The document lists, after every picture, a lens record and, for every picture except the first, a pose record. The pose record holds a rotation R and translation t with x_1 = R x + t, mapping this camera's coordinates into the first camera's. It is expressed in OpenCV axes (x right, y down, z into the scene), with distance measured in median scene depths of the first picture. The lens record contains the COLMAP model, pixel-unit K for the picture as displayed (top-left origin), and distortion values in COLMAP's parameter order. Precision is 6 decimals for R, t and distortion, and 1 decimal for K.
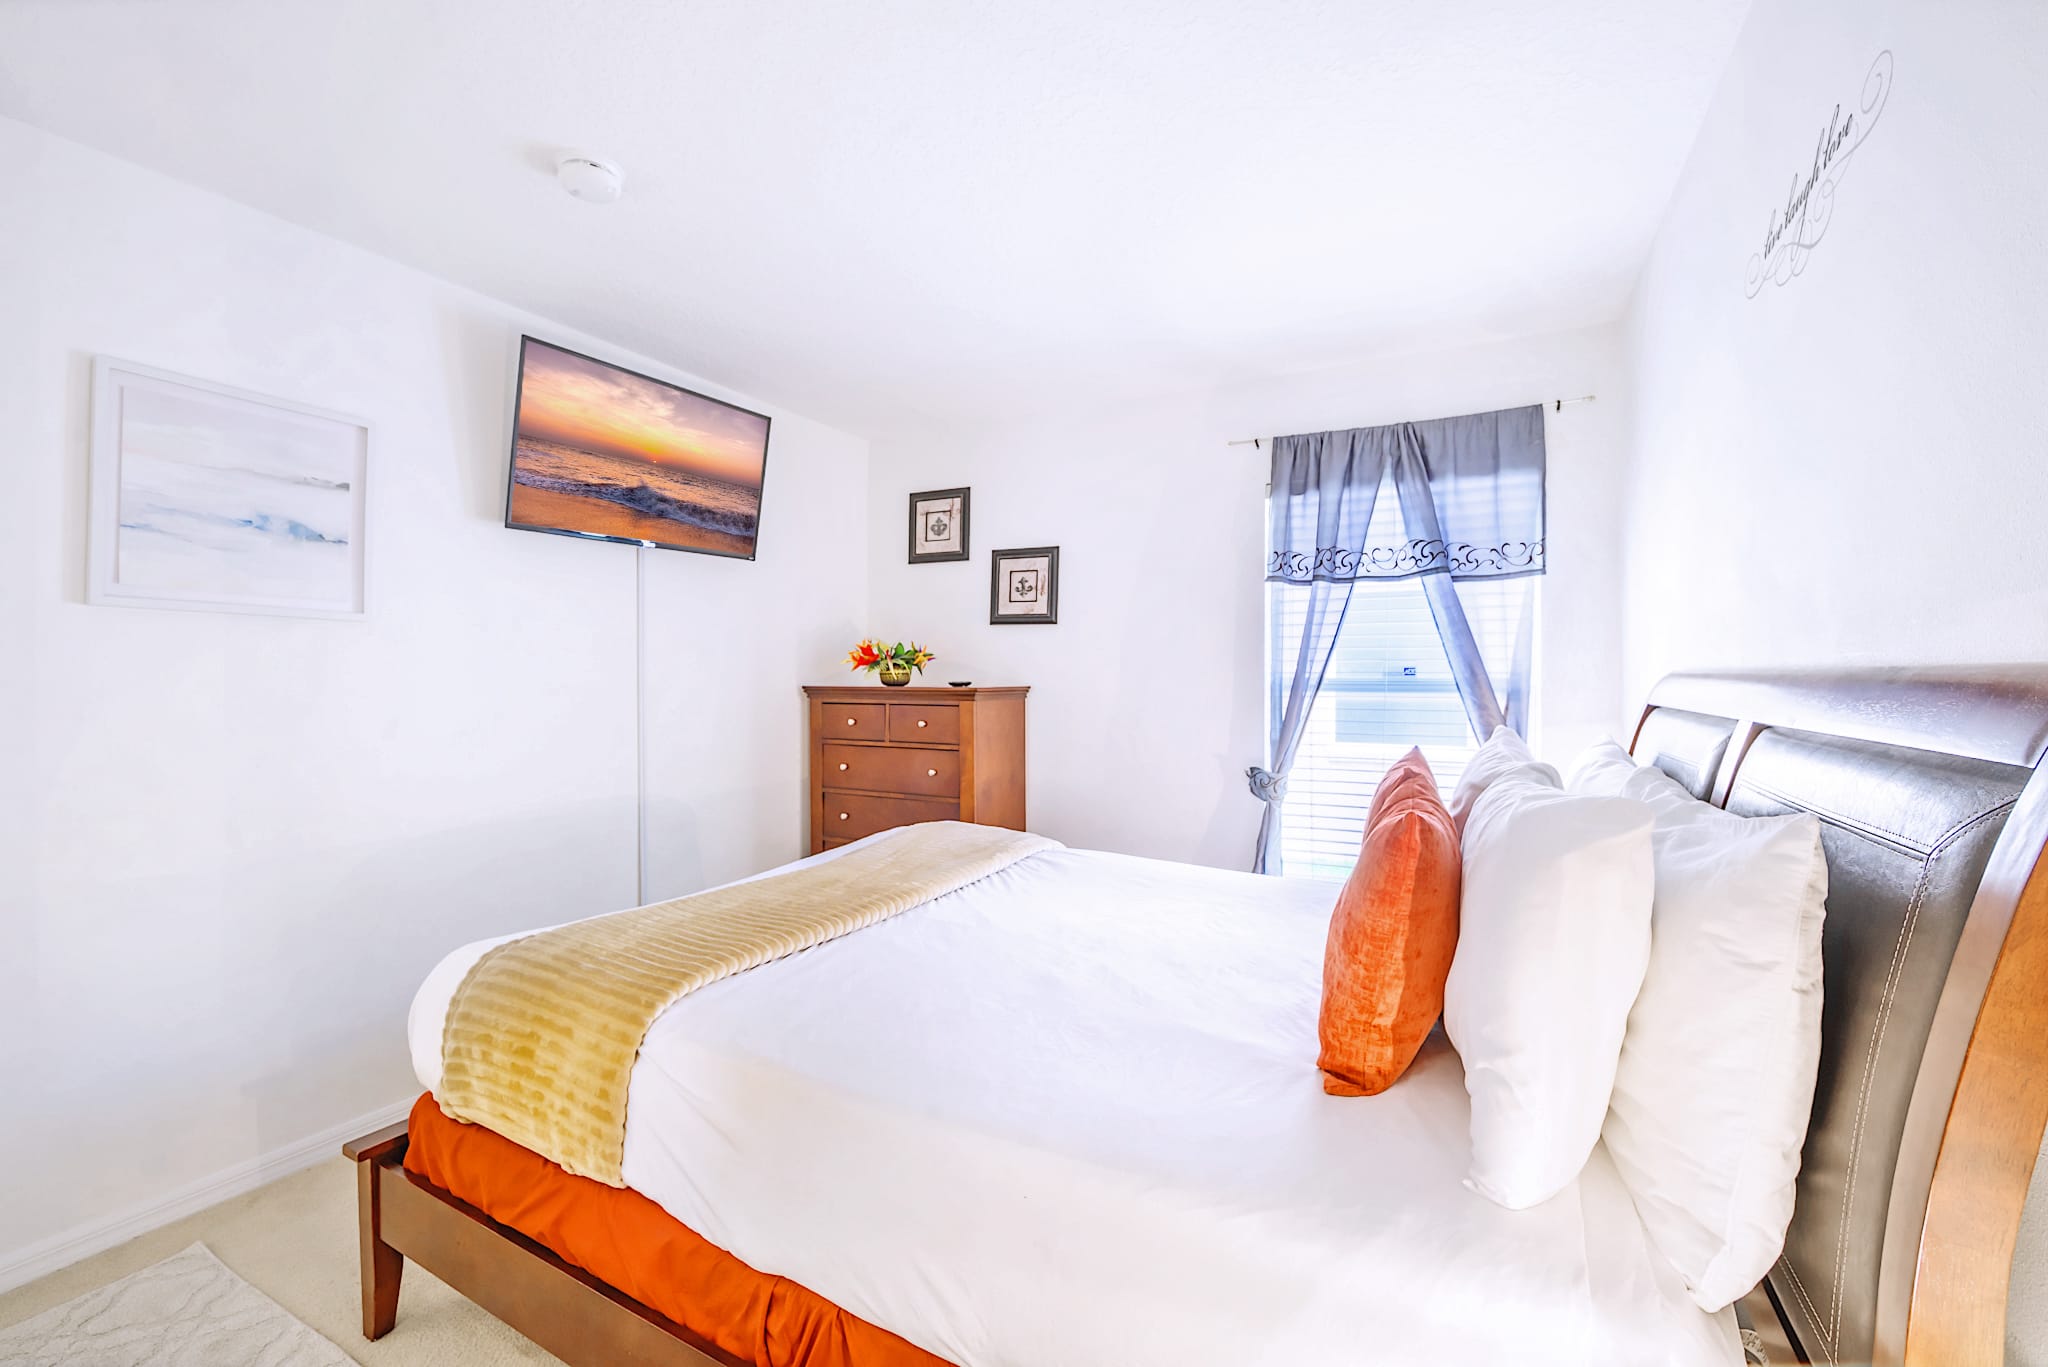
lens RADIAL K [[845.1, 0, 1015.8], [0, 845.1, 681.5], [0, 0, 1]] dist [-0.008988, -0.000442]
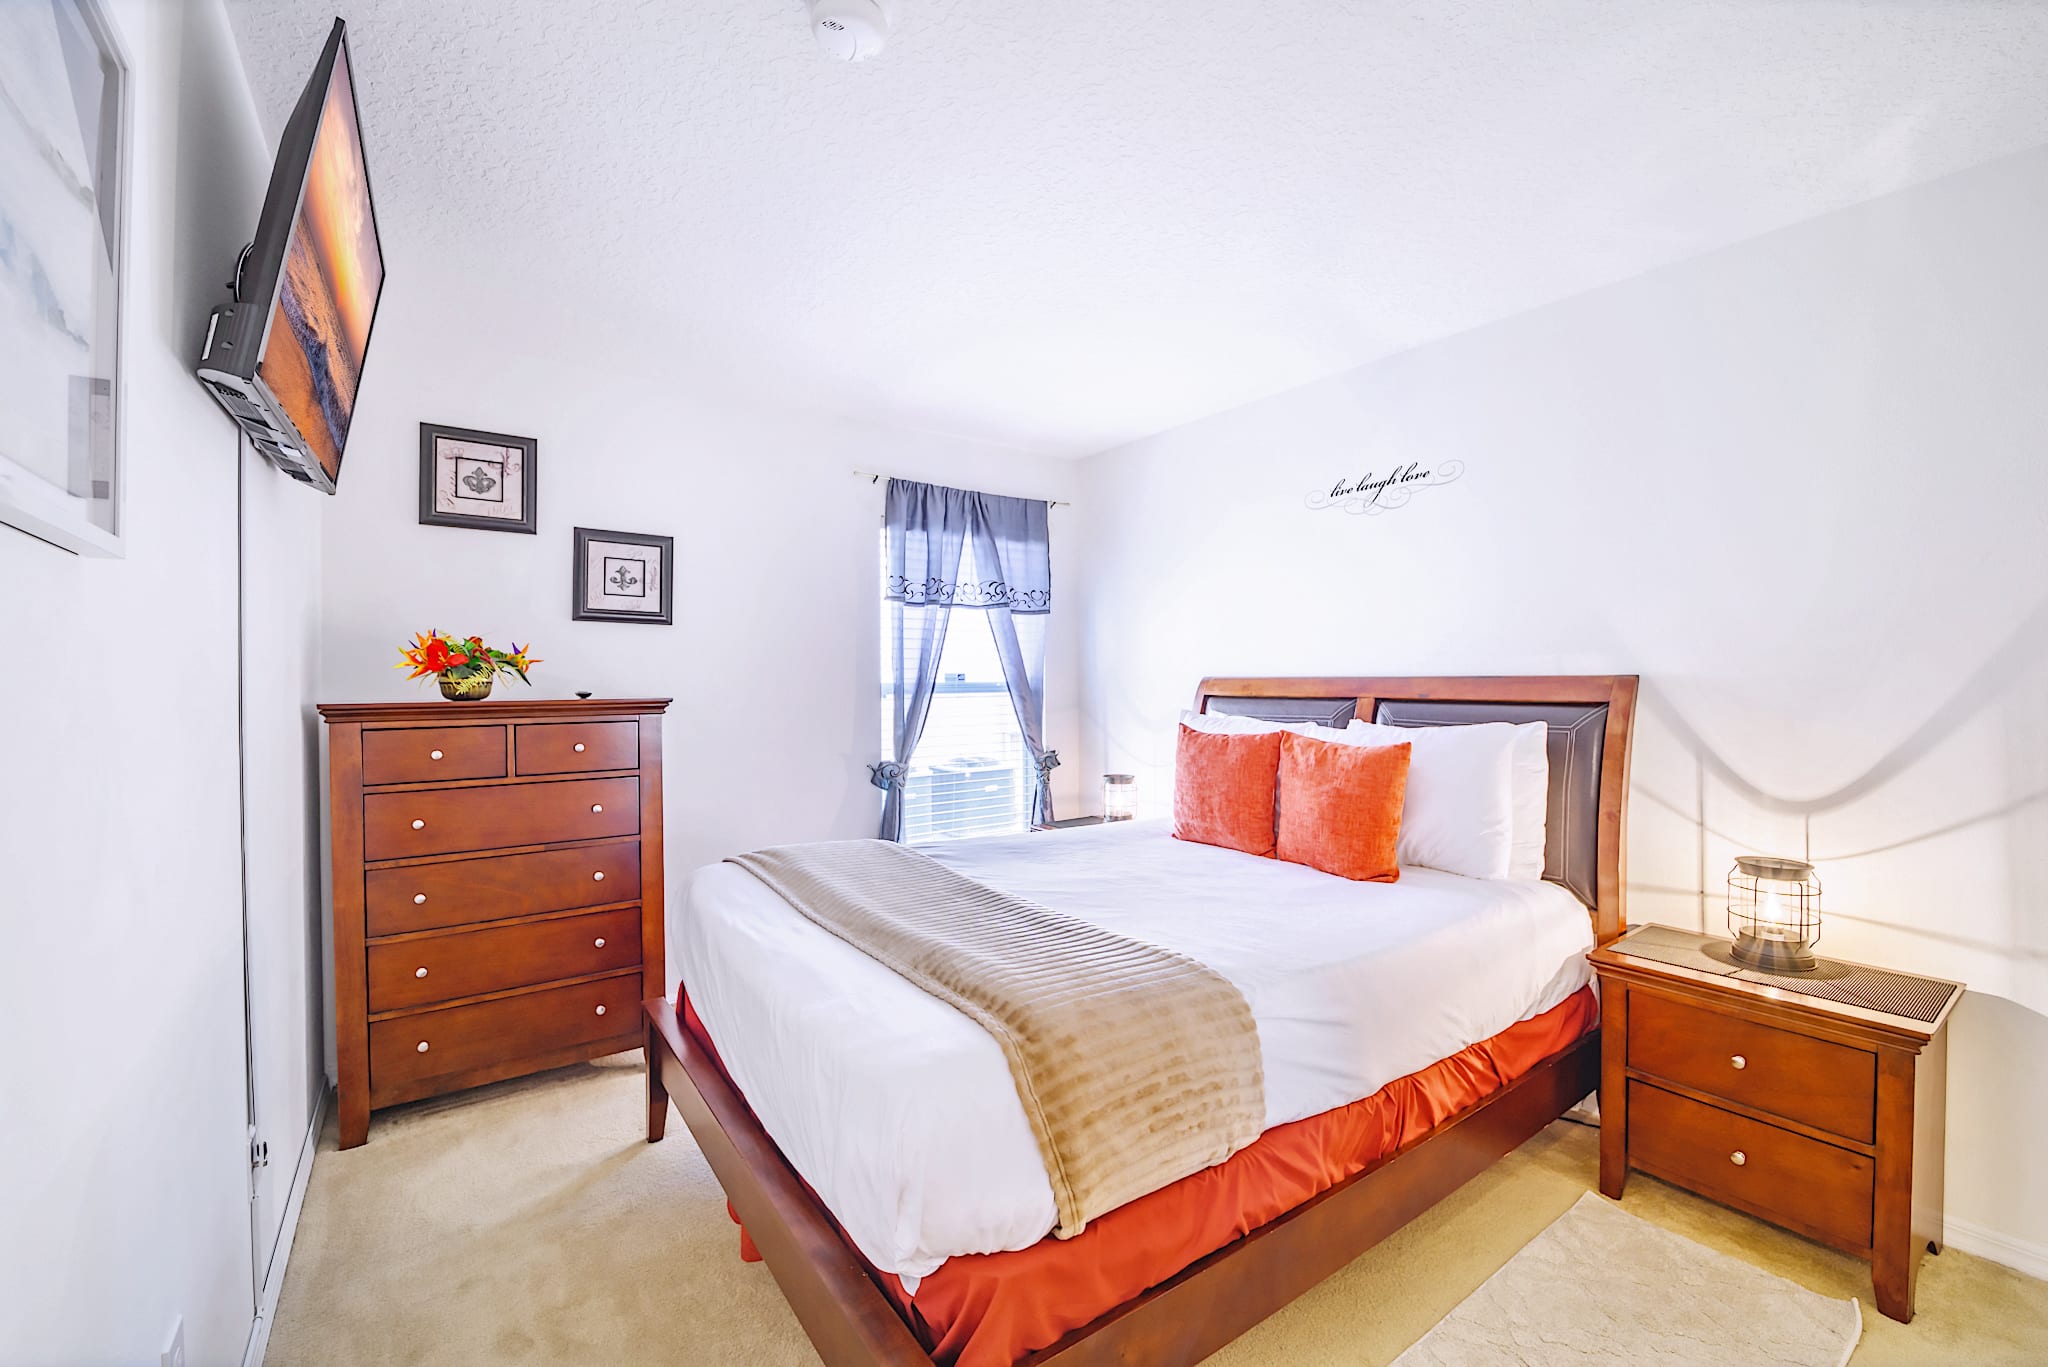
lens RADIAL K [[845.1, 0, 1024.9], [0, 845.1, 682.2], [0, 0, 1]] dist [-0.008988, -0.000442]
pose [[0.444038, -0.007580, 0.895976, -0.667990], [0.012456, 0.999920, 0.002287, -0.006271], [-0.895921, 0.010145, 0.444097, 0.320575]]
